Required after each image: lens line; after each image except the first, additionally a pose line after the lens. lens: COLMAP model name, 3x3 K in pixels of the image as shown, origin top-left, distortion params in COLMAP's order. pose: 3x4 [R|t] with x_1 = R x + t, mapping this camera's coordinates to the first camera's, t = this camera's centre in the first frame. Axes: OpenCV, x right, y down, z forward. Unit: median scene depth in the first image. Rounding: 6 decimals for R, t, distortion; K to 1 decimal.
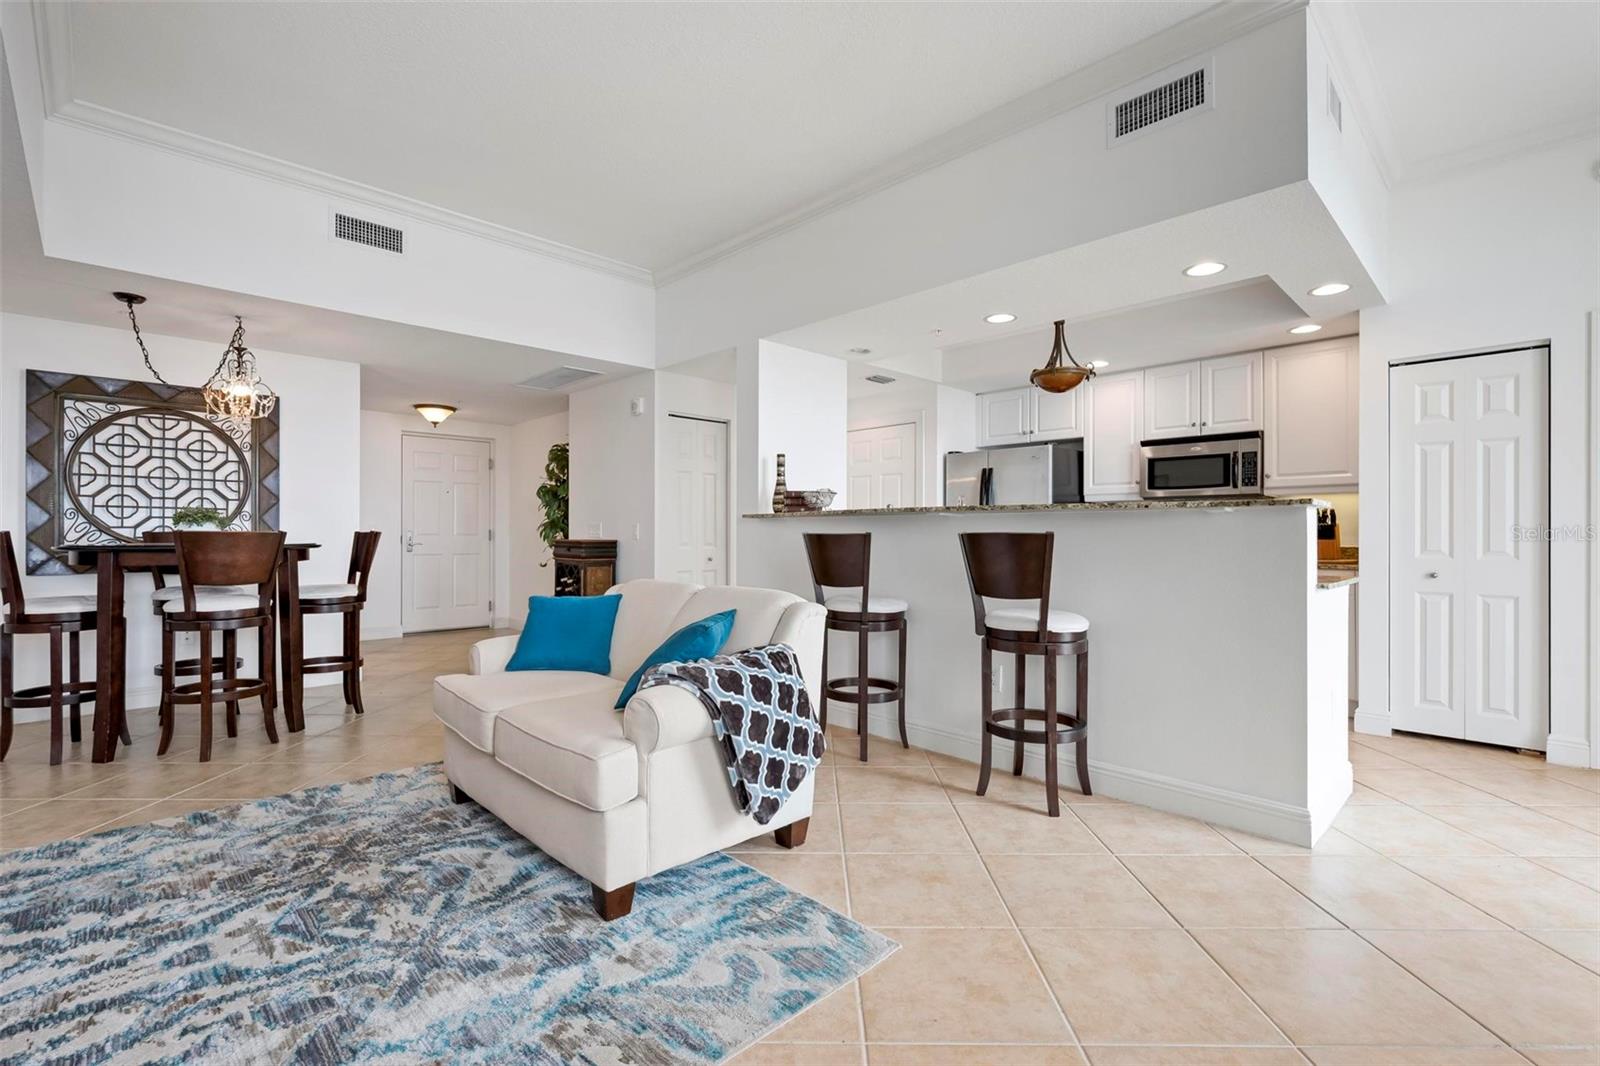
lens RADIAL K [[711.2, 0, 800.0], [0, 711.2, 533.0], [0, 0, 1]] dist [0.001208, -0.000168]
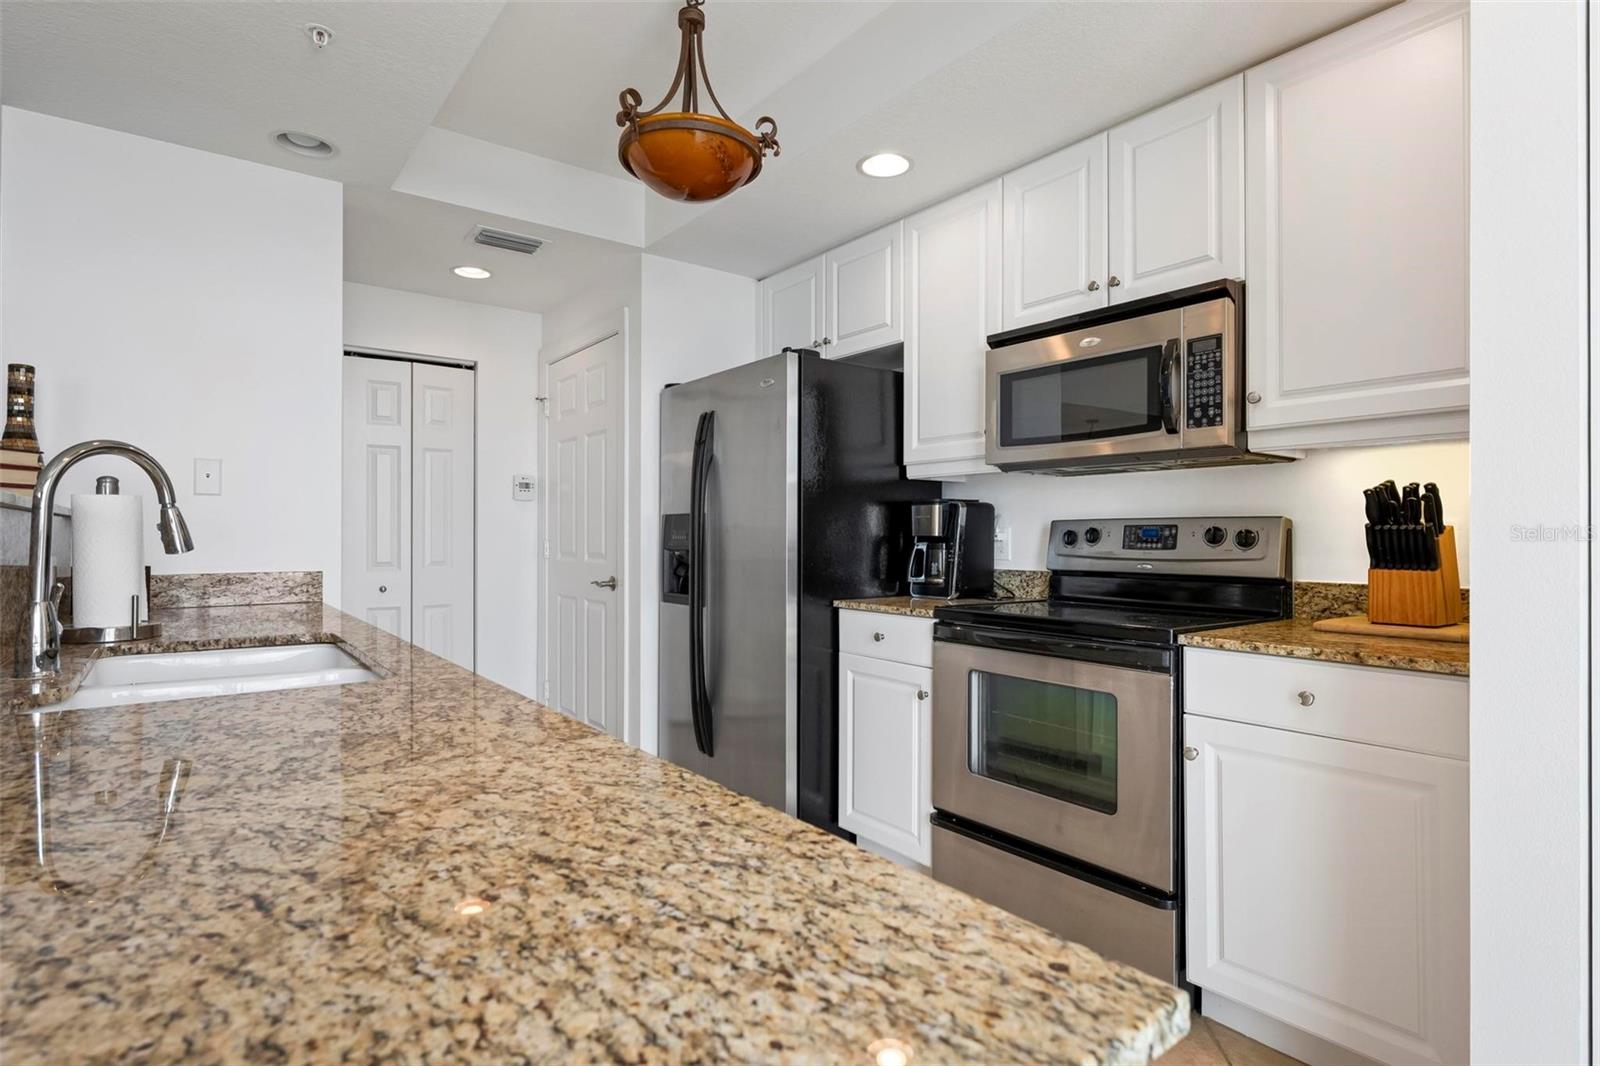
lens RADIAL K [[810.6, 0, 800.0], [0, 810.6, 533.0], [0, 0, 1]] dist [0.002412, 0.000561]
pose [[0.992557, -0.000638, -0.121780, 0.495013], [0.000360, 0.999997, -0.002301, -0.008852], [0.121781, 0.002240, 0.992554, 0.572854]]
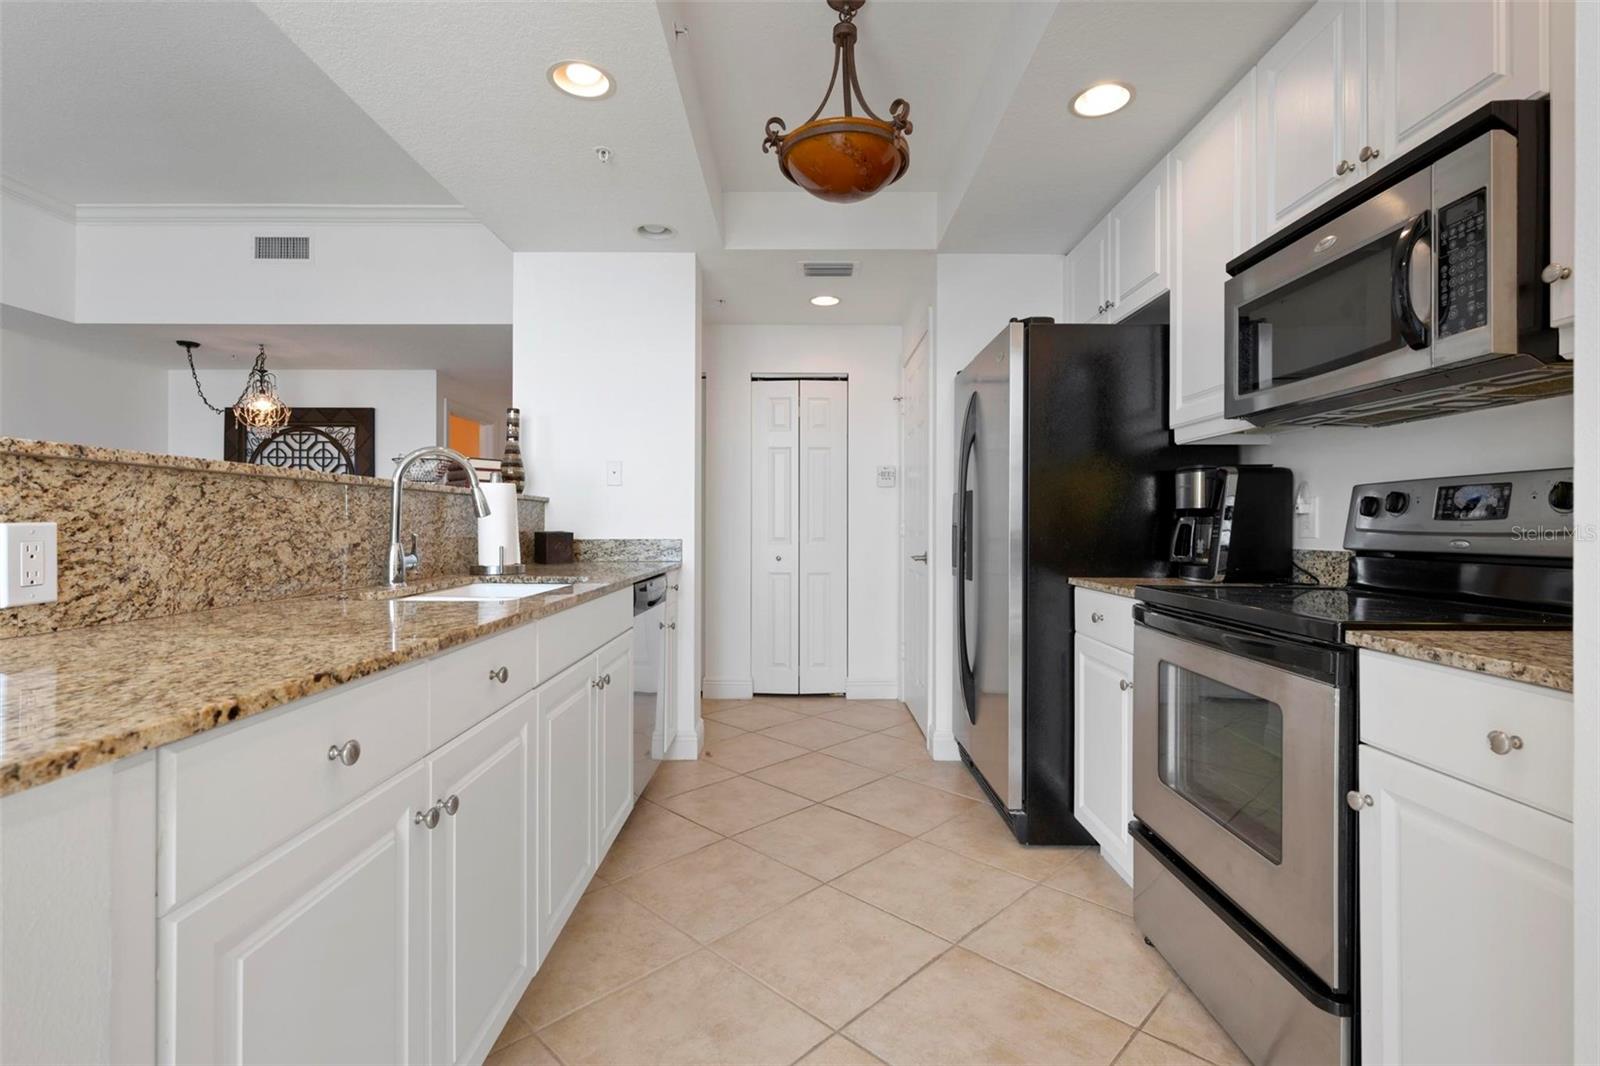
lens RADIAL K [[732.3, 0, 807.2], [0, 732.3, 525.7], [0, 0, 1]] dist [-0.000329, -0.000409]
pose [[0.720037, -0.000247, -0.693935, 0.678998], [-0.000662, 0.999999, -0.001042, 0.004647], [0.693935, 0.001210, 0.720037, 0.680585]]
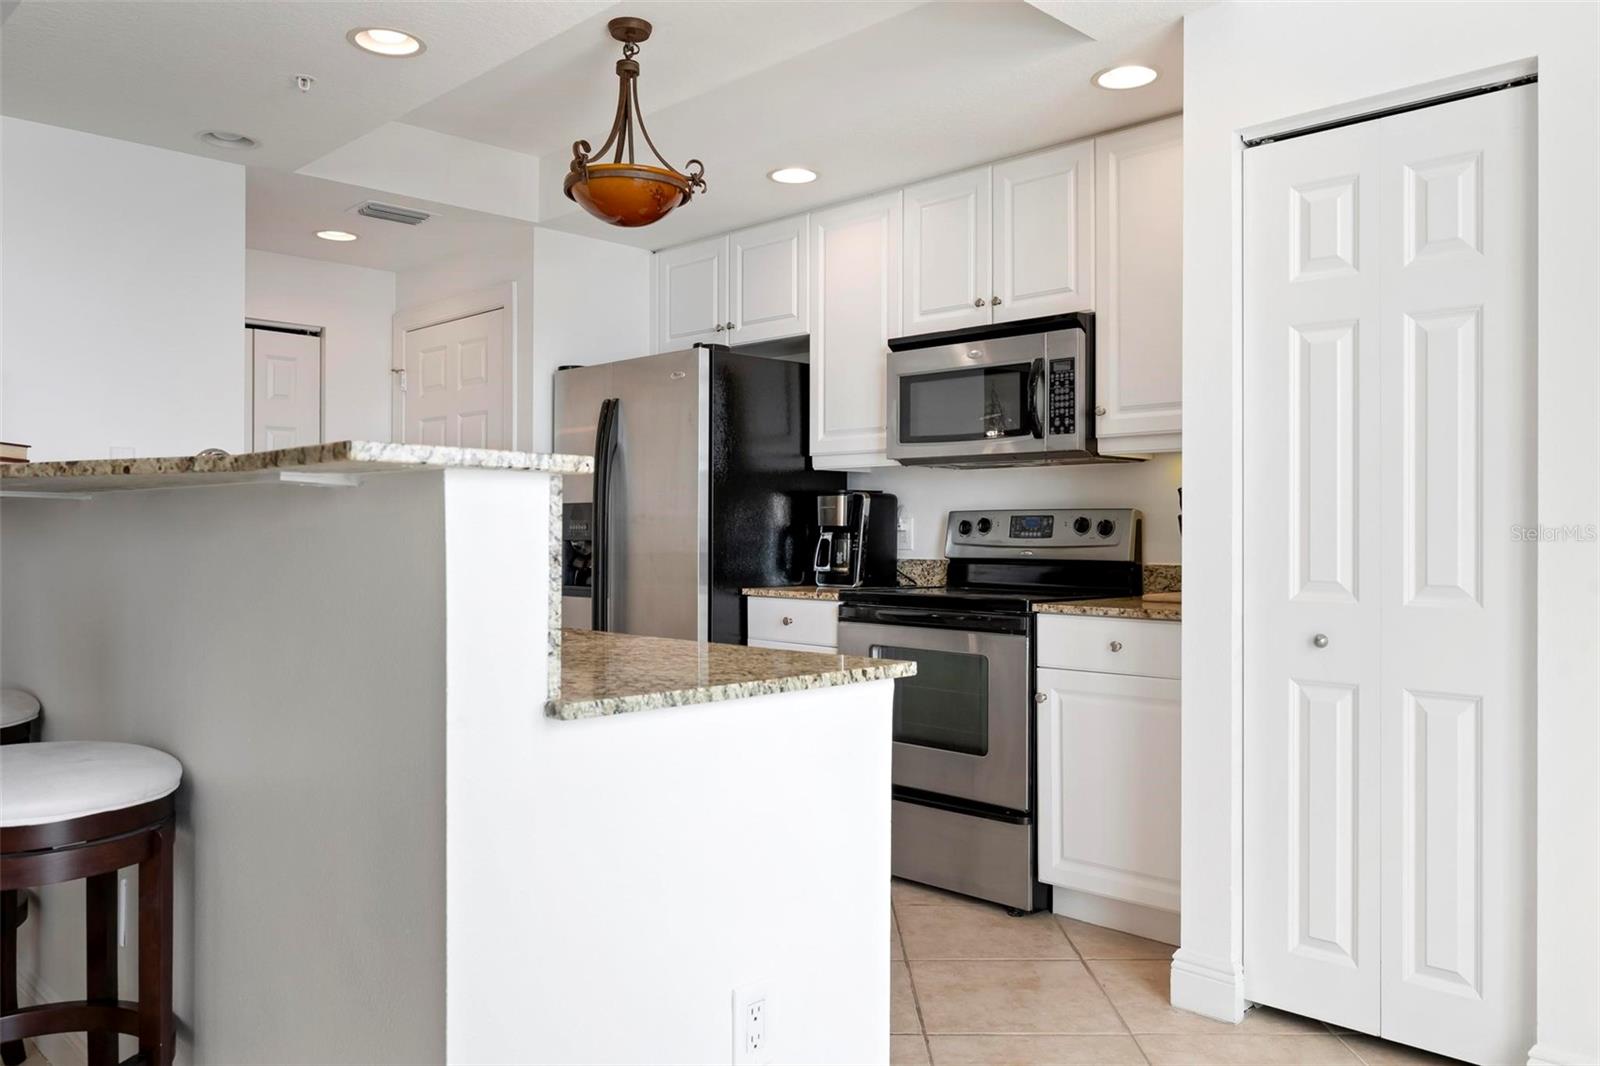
lens RADIAL K [[1179.9, 0, 800.0], [0, 1179.9, 533.0], [0, 0, 1]] dist [-0.006860, 0.001610]
pose [[0.999961, 0.000235, 0.008878, 0.481656], [-0.000267, 0.999993, 0.003681, -0.005696], [-0.008877, -0.003683, 0.999954, 0.259599]]
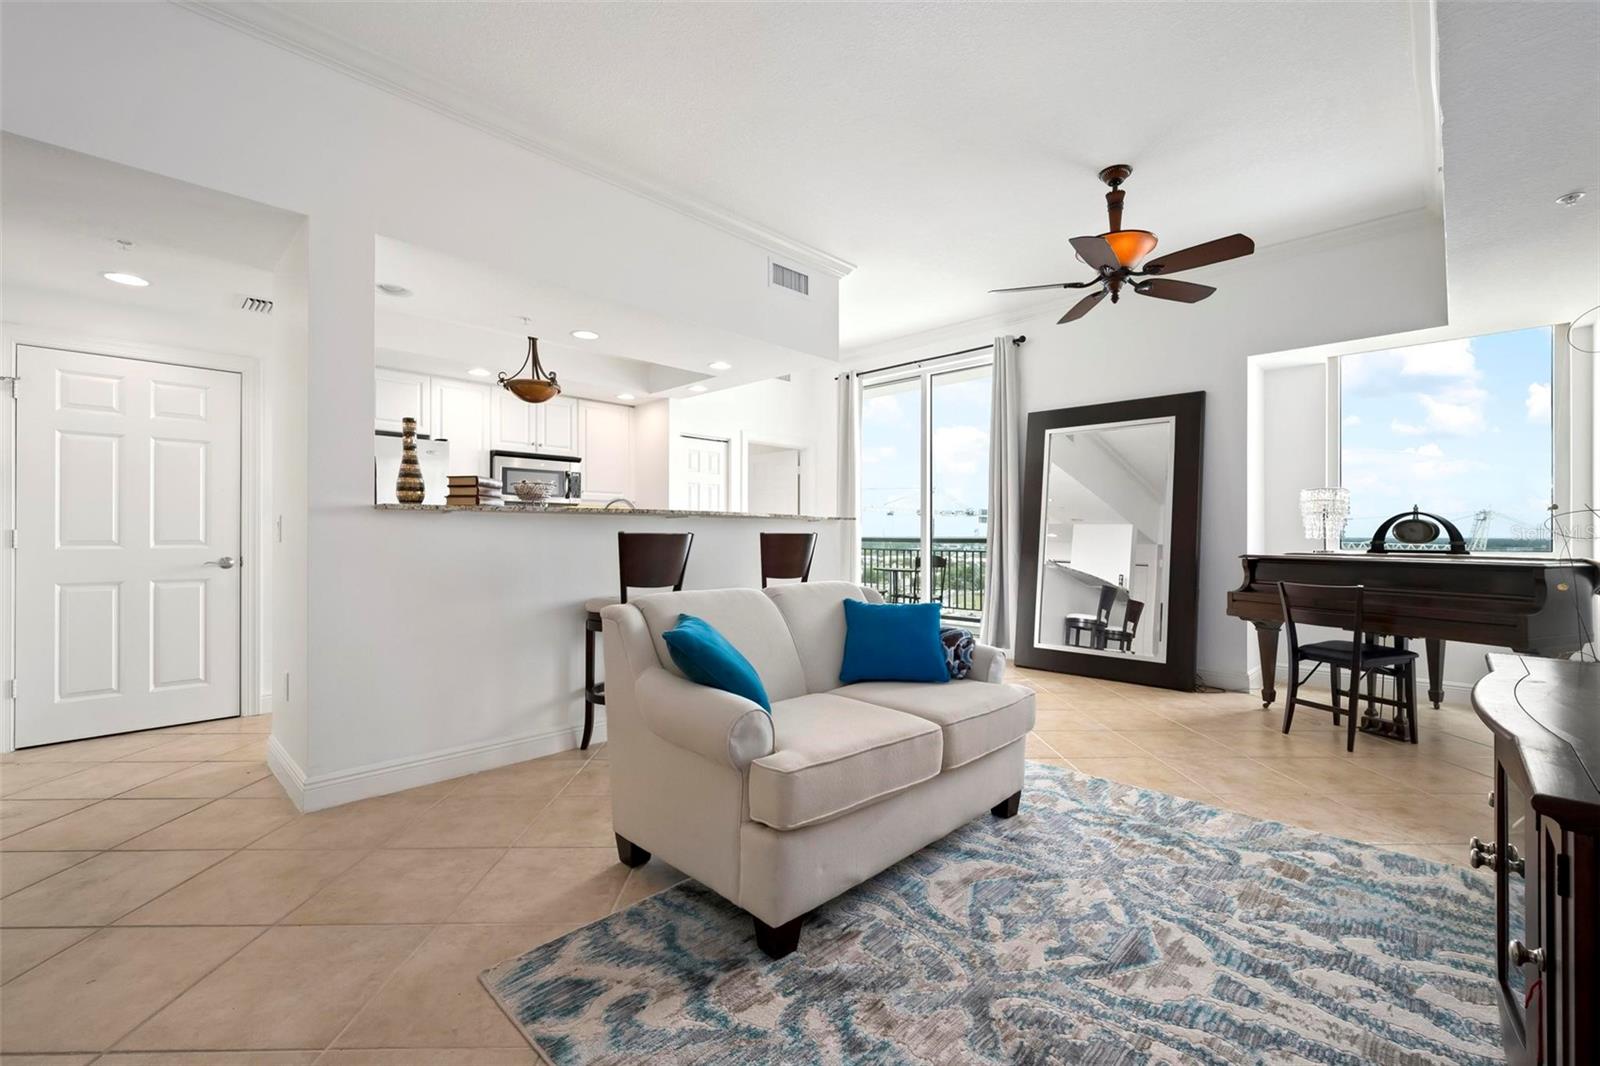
lens RADIAL K [[678.1, 0, 800.0], [0, 678.1, 533.0], [0, 0, 1]] dist [0.001977, 0.000158]
pose [[-0.019911, 0.002518, 0.999799, -0.690956], [-0.001352, 0.999996, -0.002545, 0.001473], [-0.999801, -0.001402, -0.019907, 0.631845]]
